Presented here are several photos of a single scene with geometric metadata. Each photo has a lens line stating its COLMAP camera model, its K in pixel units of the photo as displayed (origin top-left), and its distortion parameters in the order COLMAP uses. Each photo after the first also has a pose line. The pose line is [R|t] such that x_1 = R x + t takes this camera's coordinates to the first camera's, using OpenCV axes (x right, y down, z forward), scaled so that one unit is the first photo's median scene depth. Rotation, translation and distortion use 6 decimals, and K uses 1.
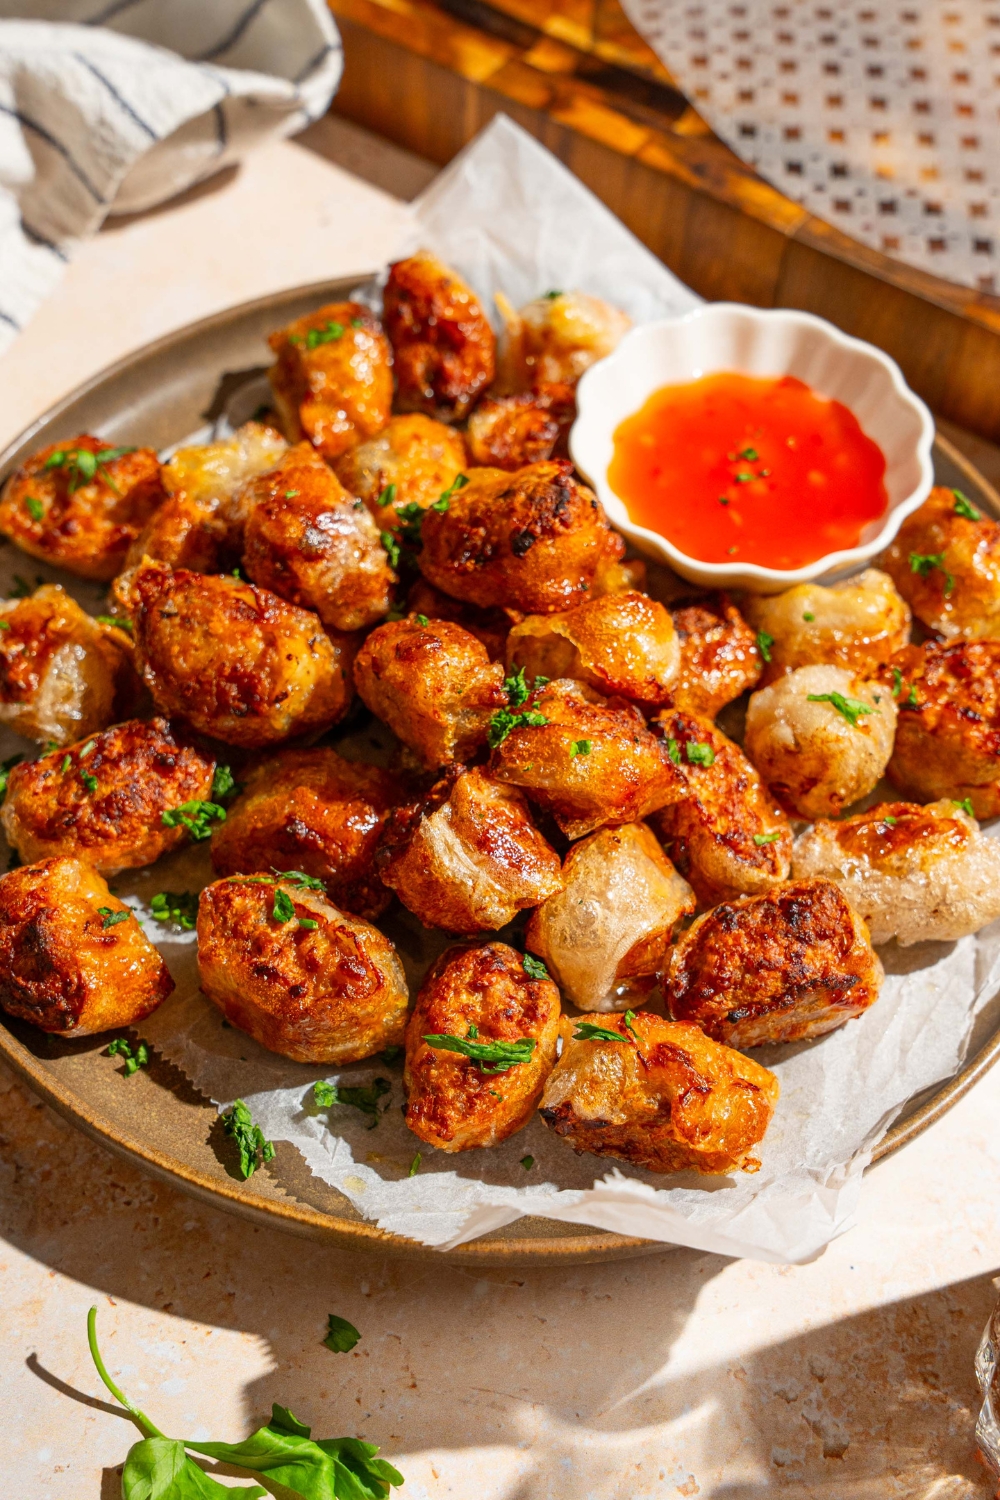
lens RADIAL K [[1832.2, 0, 547.1], [0, 1832.2, 749.5], [0, 0, 1]] dist [-0.015599, 0.022121]
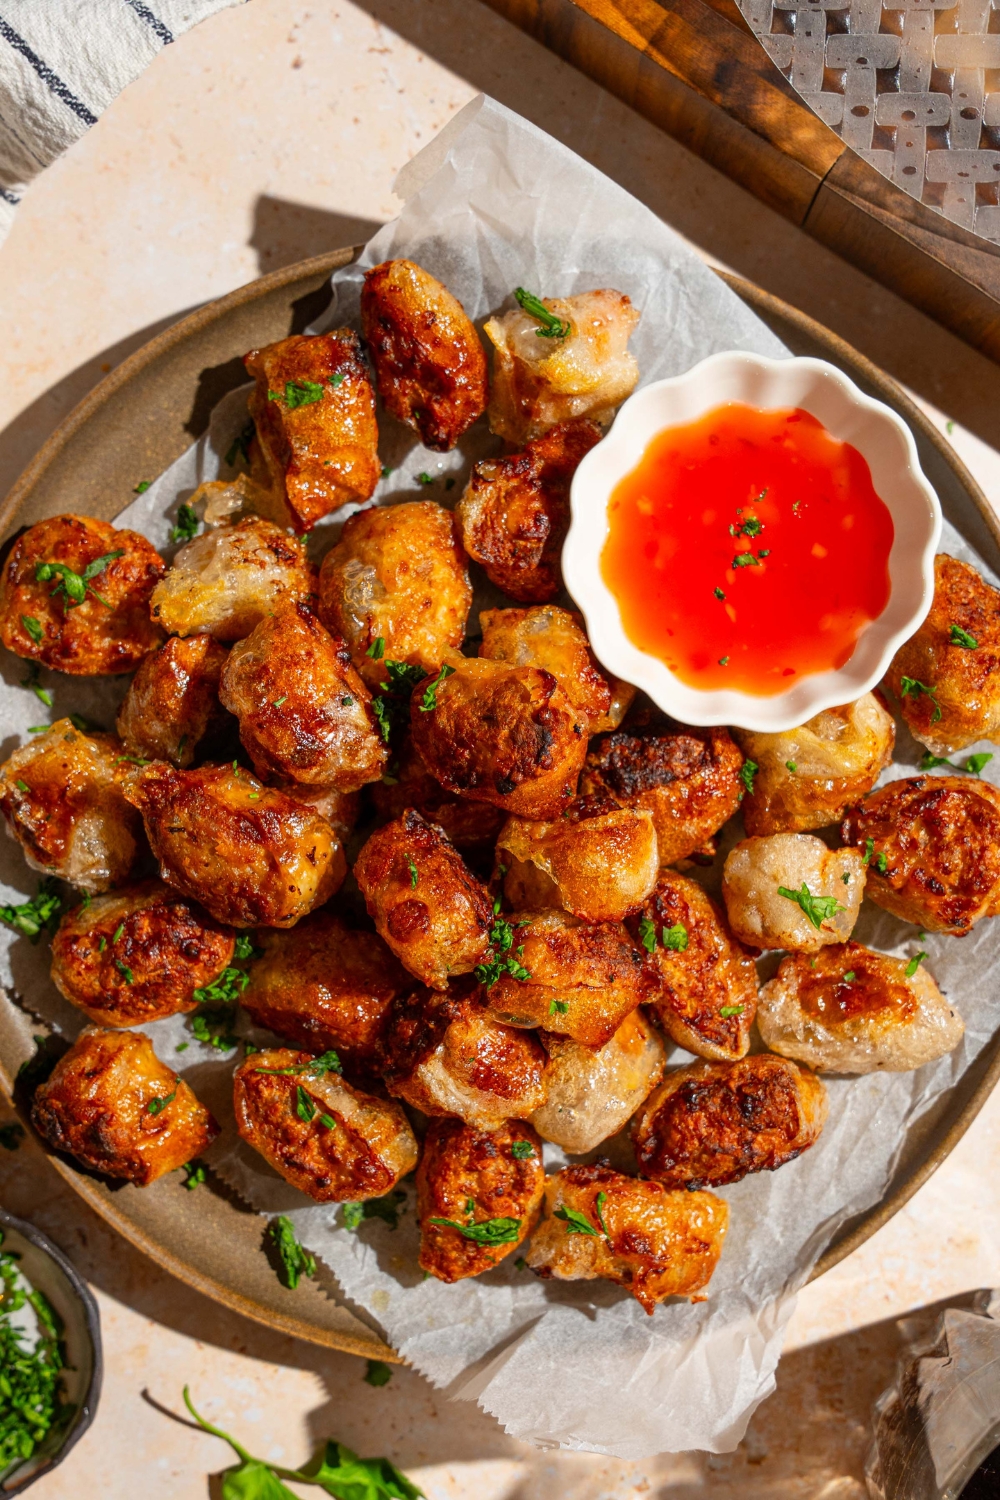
lens RADIAL K [[1816.2, 0, 506.1], [0, 1816.2, 784.6], [0, 0, 1]] dist [-0.025395, 0.069852]
pose [[0.997960, 0.007894, -0.063349, 0.051849], [0.027236, 0.844836, 0.534332, -0.662578], [0.057737, -0.534967, 0.842898, 0.137373]]
